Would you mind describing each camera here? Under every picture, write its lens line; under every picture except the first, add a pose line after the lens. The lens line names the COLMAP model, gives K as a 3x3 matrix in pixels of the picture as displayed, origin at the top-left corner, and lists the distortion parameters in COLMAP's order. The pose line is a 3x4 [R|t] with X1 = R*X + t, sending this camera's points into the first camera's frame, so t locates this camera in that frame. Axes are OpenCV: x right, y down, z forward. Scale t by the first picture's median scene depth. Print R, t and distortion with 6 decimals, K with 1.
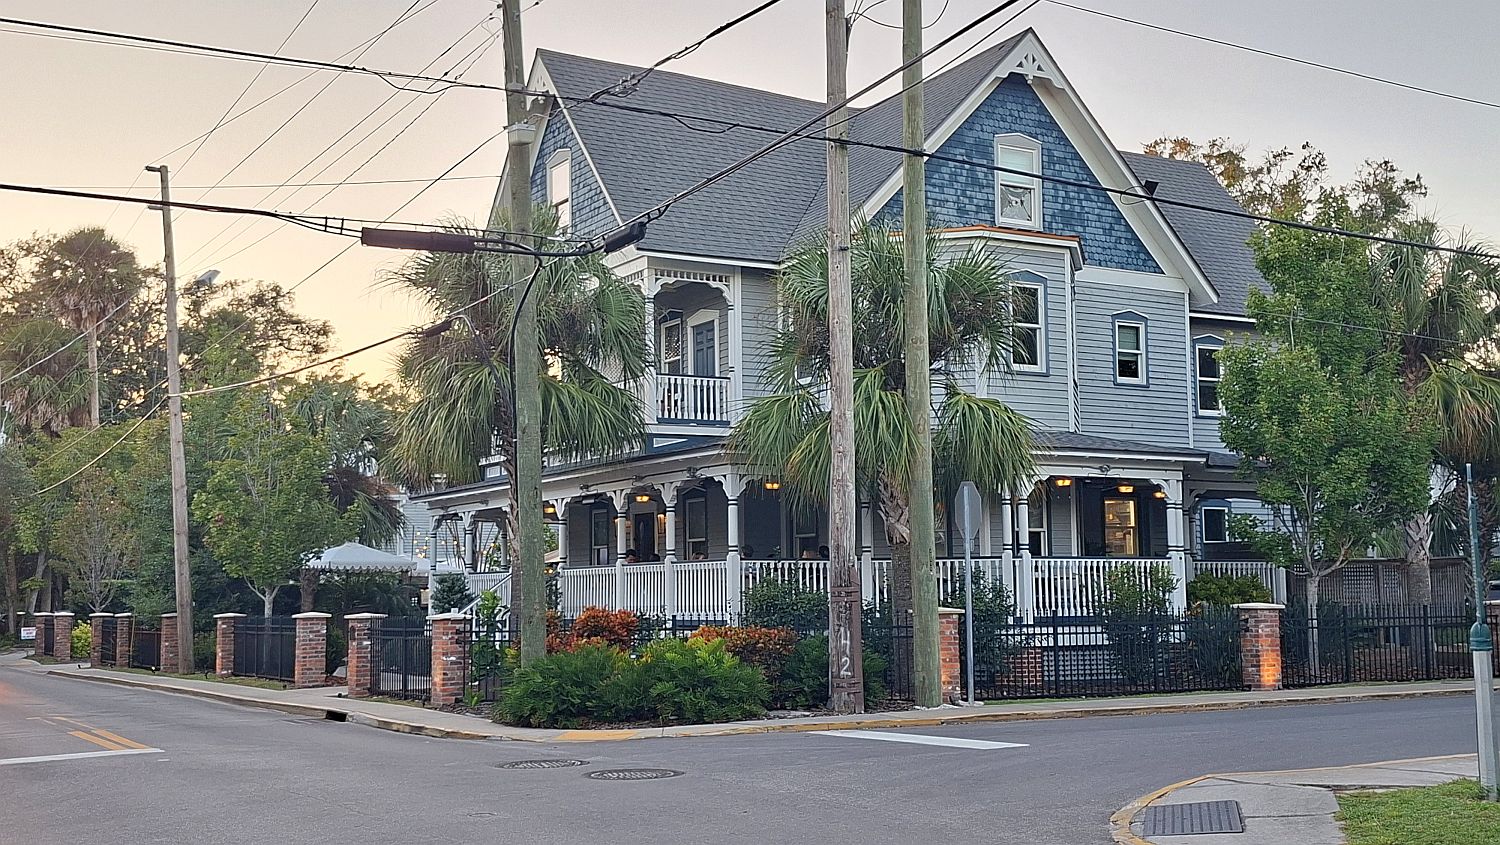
lens RADIAL K [[1688.4, 0, 750.2], [0, 1688.4, 426.2], [0, 0, 1]] dist [0.109148, 0.000000]
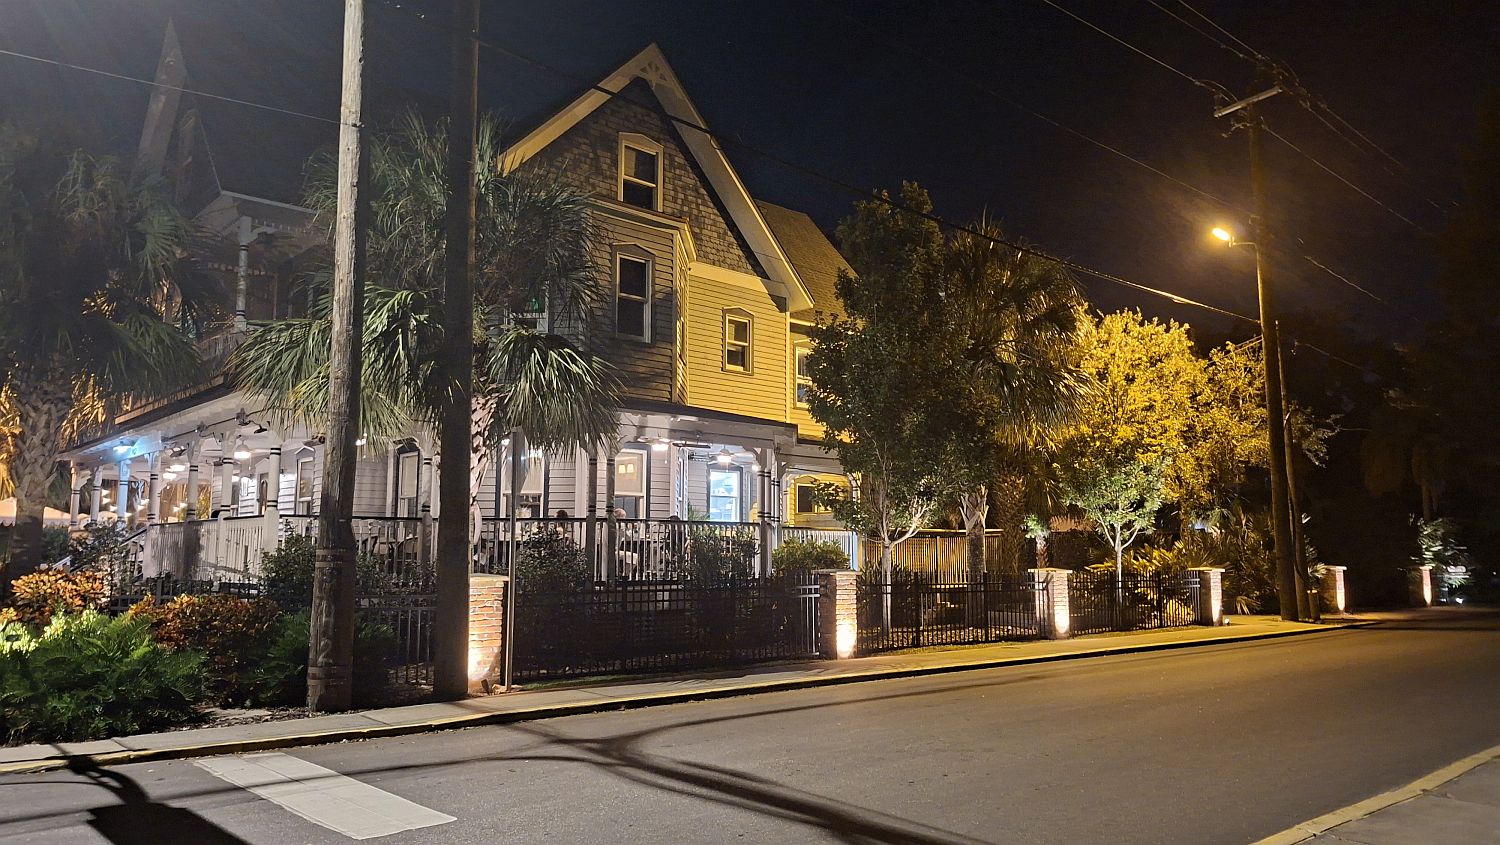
lens RADIAL K [[1113.4, 0, 748.2], [0, 1113.4, 420.9], [0, 0, 1]] dist [-0.007838, 0.003488]
pose [[0.978755, 0.036155, 0.201819, 0.085021], [-0.032177, 0.999218, -0.022957, 0.025582], [-0.202491, 0.015976, 0.979154, 0.280893]]
